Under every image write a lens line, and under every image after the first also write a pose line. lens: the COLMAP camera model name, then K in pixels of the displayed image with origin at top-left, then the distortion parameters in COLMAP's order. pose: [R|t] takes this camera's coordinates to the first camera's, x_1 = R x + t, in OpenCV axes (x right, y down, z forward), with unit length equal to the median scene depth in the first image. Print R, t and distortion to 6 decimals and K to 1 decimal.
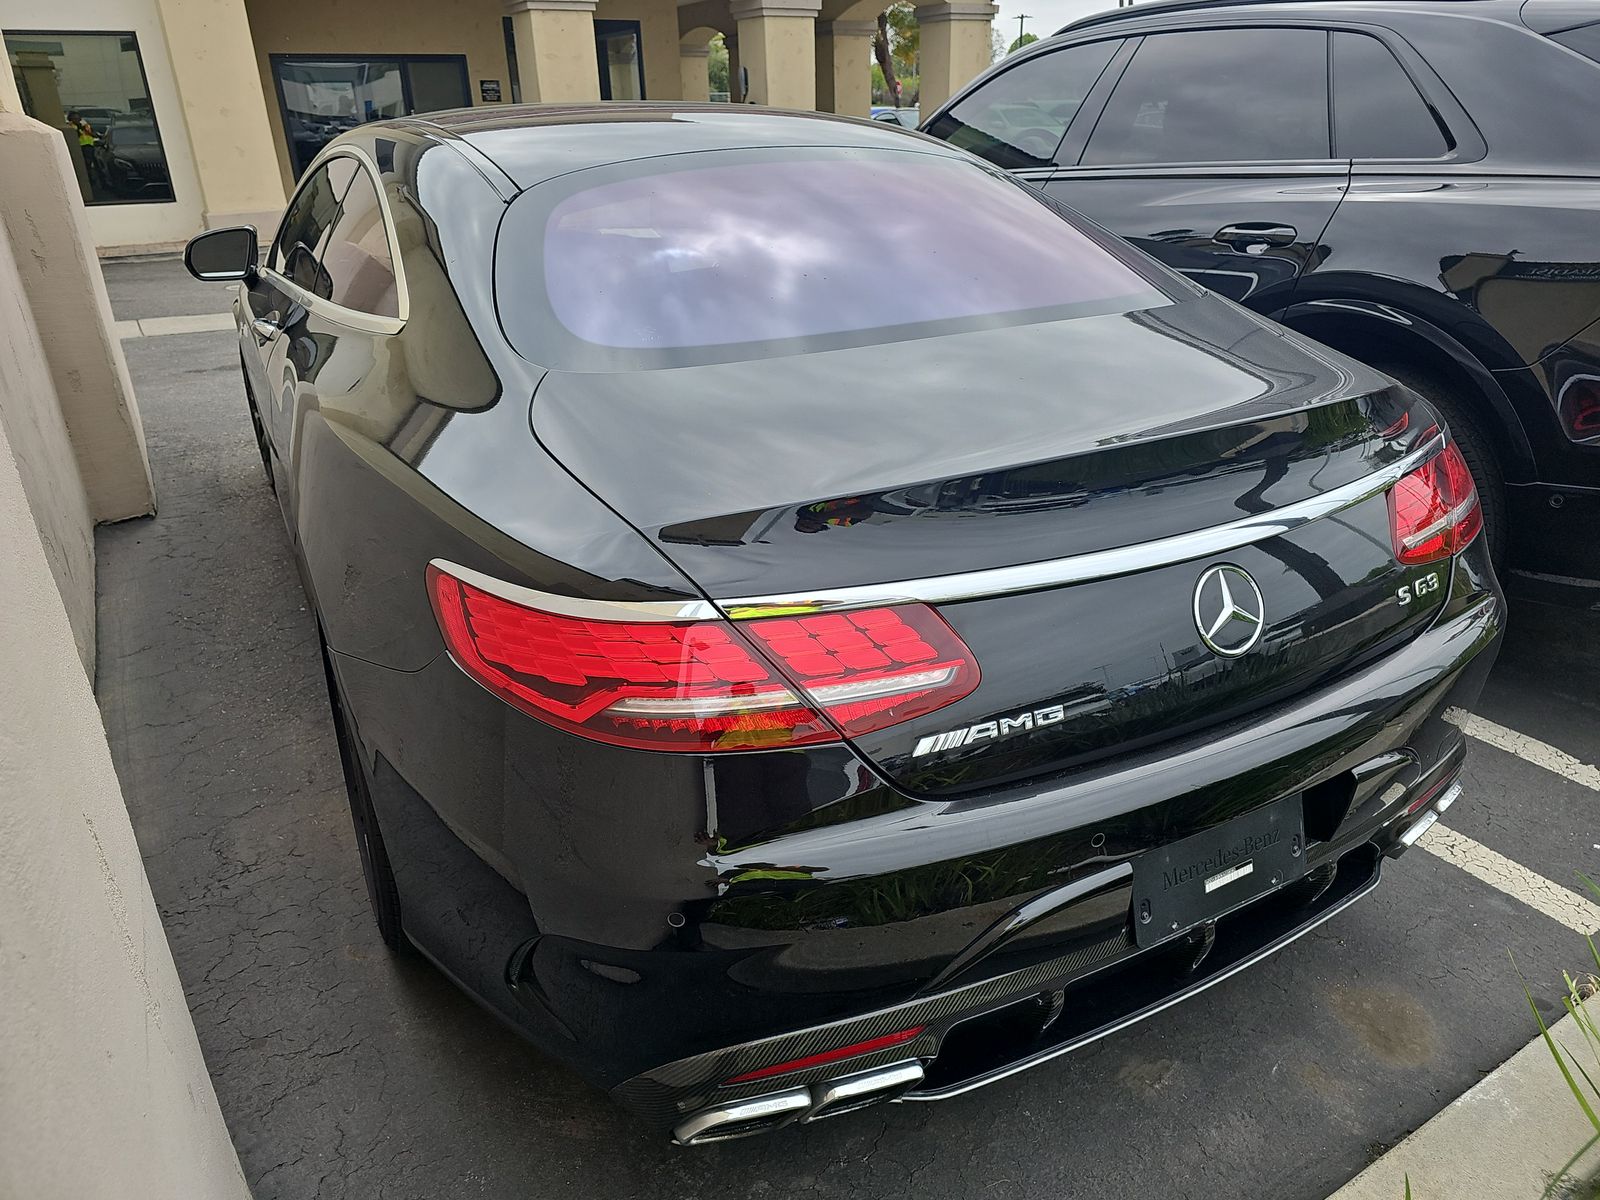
lens RADIAL K [[1036.8, 0, 734.6], [0, 1036.8, 604.3], [0, 0, 1]] dist [0.029131, -0.025681]
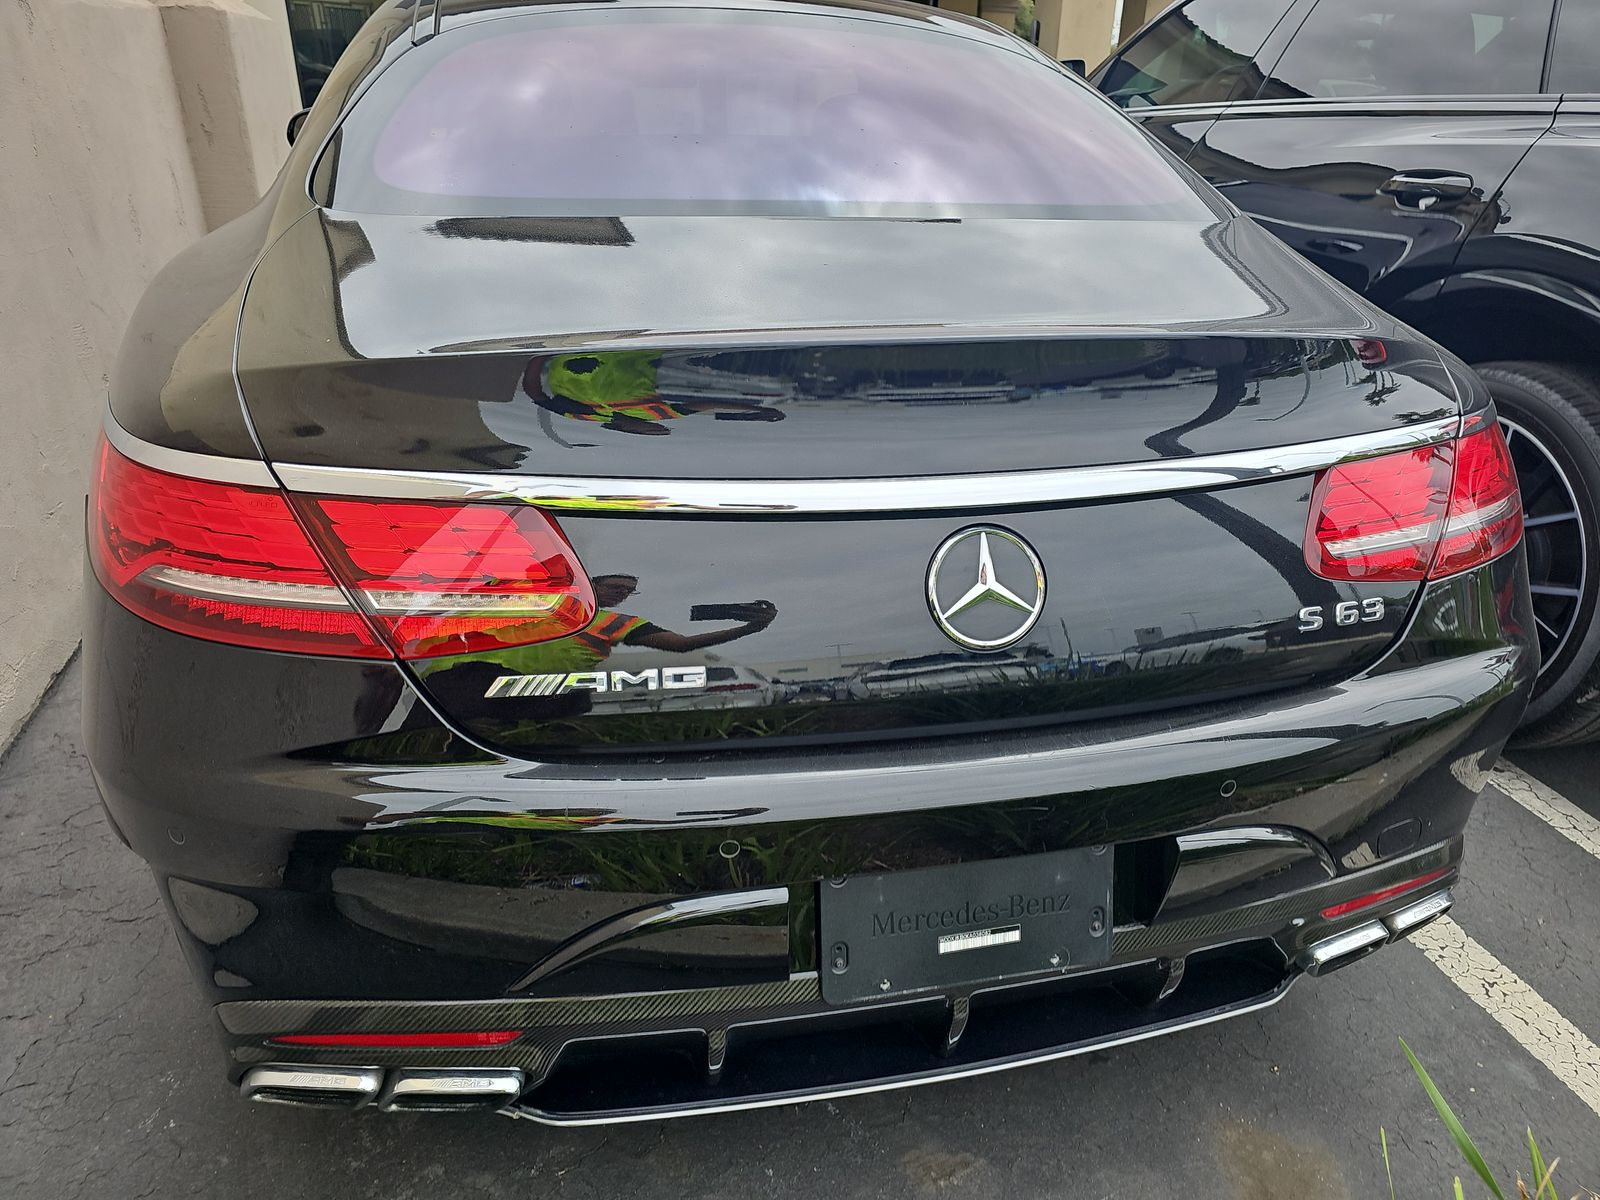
lens RADIAL K [[1036.8, 0, 799.8], [0, 1036.8, 594.0], [0, 0, 1]] dist [0.029131, -0.025681]
pose [[0.966781, 0.156250, -0.202287, 0.453037], [-0.153192, 0.987717, 0.030785, 0.006683], [0.204612, 0.001226, 0.978842, 0.220916]]
